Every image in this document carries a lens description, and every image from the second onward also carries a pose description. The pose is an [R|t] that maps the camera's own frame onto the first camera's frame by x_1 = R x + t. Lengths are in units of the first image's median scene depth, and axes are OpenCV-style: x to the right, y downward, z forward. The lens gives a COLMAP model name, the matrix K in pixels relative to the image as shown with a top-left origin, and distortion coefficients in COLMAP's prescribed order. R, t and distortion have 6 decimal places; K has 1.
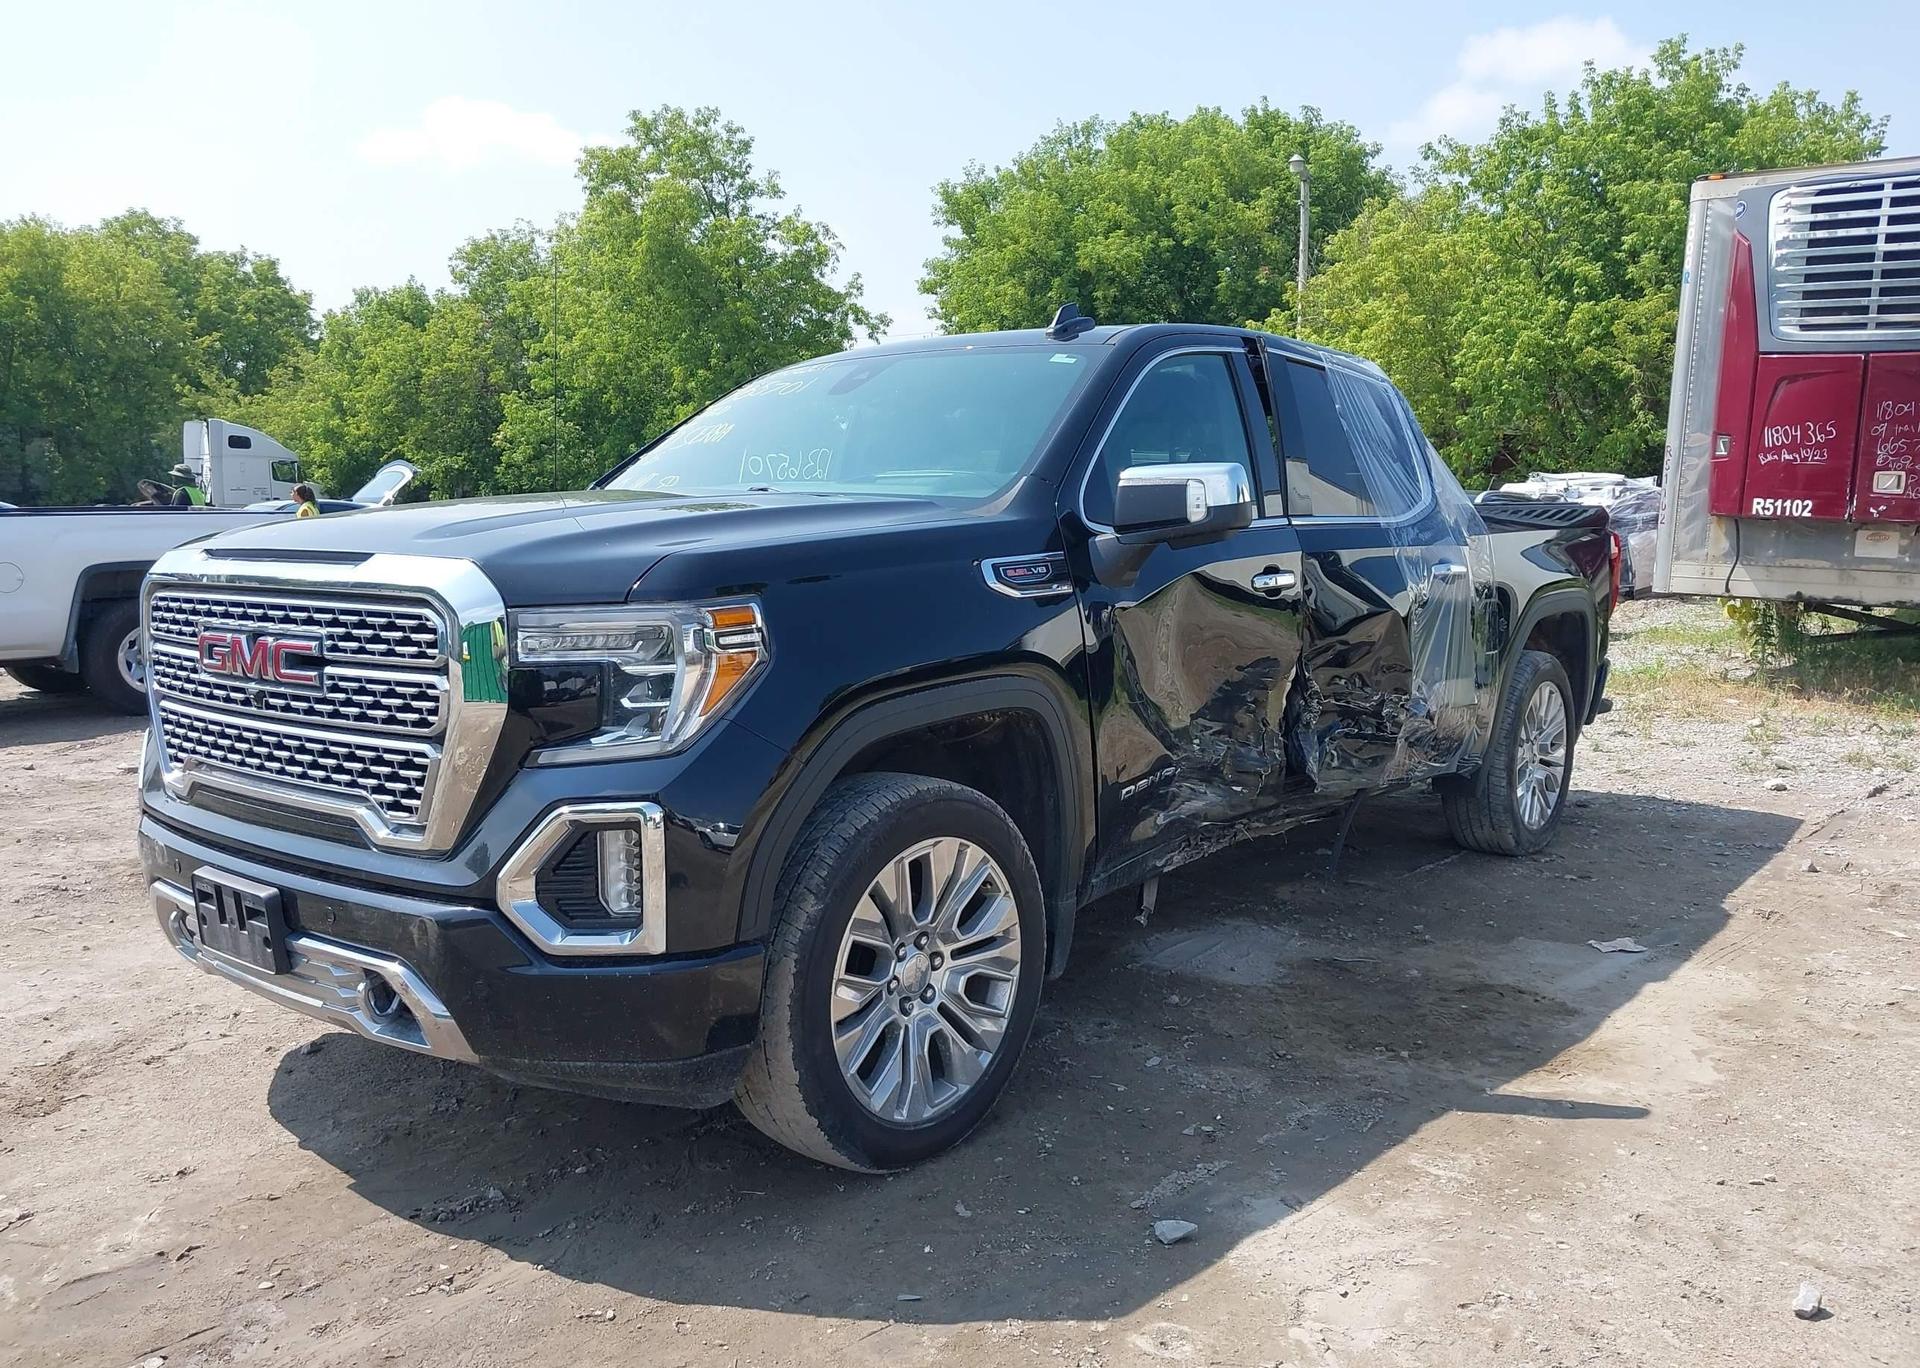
lens RADIAL K [[1506.6, 0, 960.3], [0, 1506.6, 730.6], [0, 0, 1]] dist [0.038759, -0.049753]
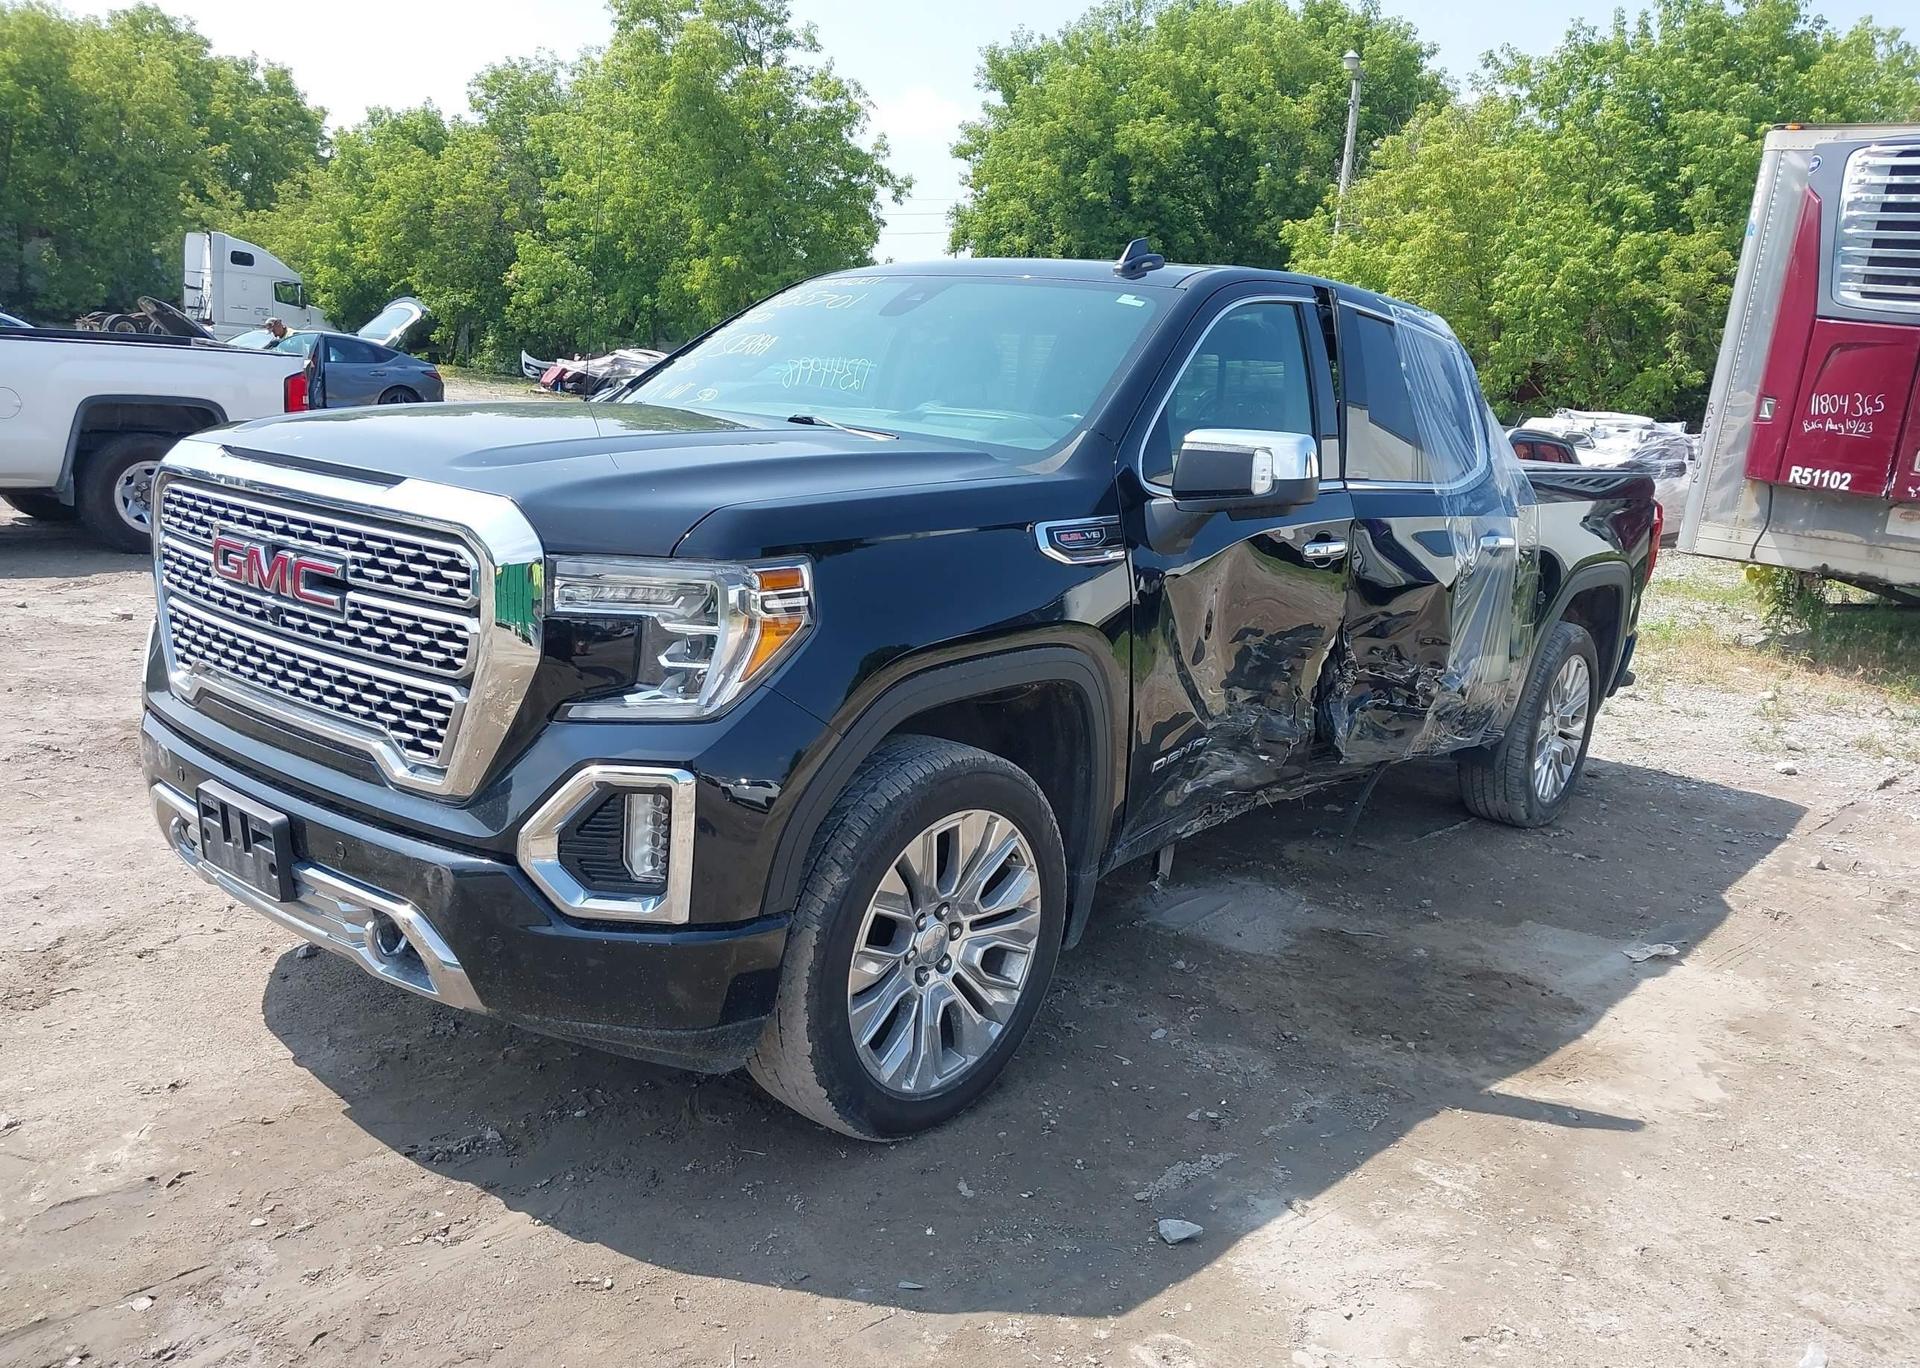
lens RADIAL K [[1500.5, 0, 959.9], [0, 1500.5, 732.0], [0, 0, 1]] dist [0.045048, -0.054203]
pose [[0.996695, 0.080408, 0.011581, -0.018953], [-0.081084, 0.993415, 0.080947, -0.030075], [-0.004996, -0.081619, 0.996651, 0.021318]]
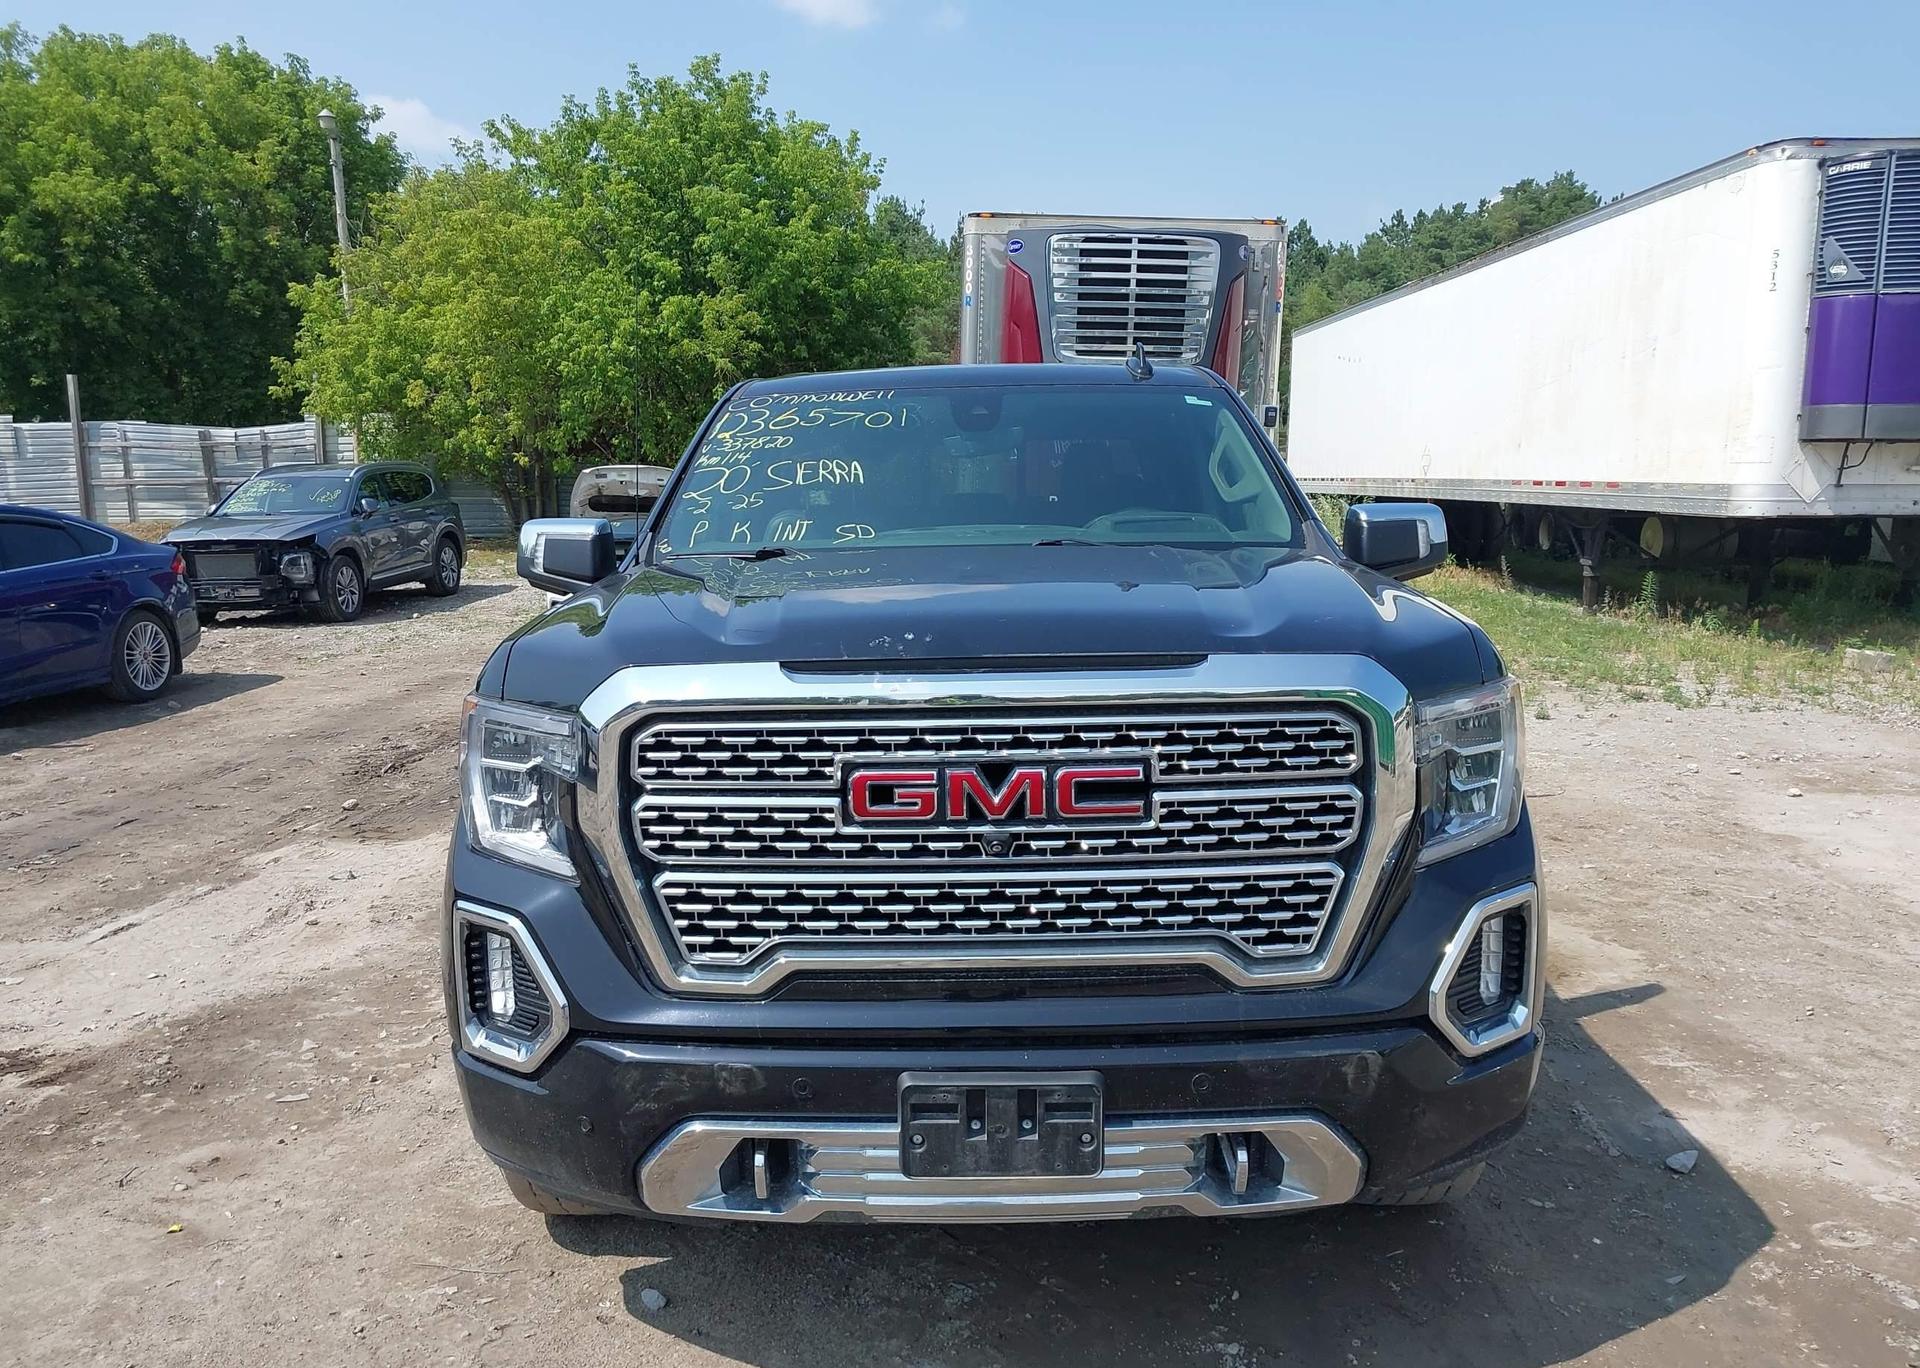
lens RADIAL K [[1509.1, 0, 959.5], [0, 1509.1, 721.5], [0, 0, 1]] dist [0.043905, -0.065246]
pose [[0.777206, -0.109685, 0.619613, -0.489506], [0.102343, 0.993614, 0.047518, -0.063681], [-0.620868, 0.026482, 0.783468, 0.196872]]
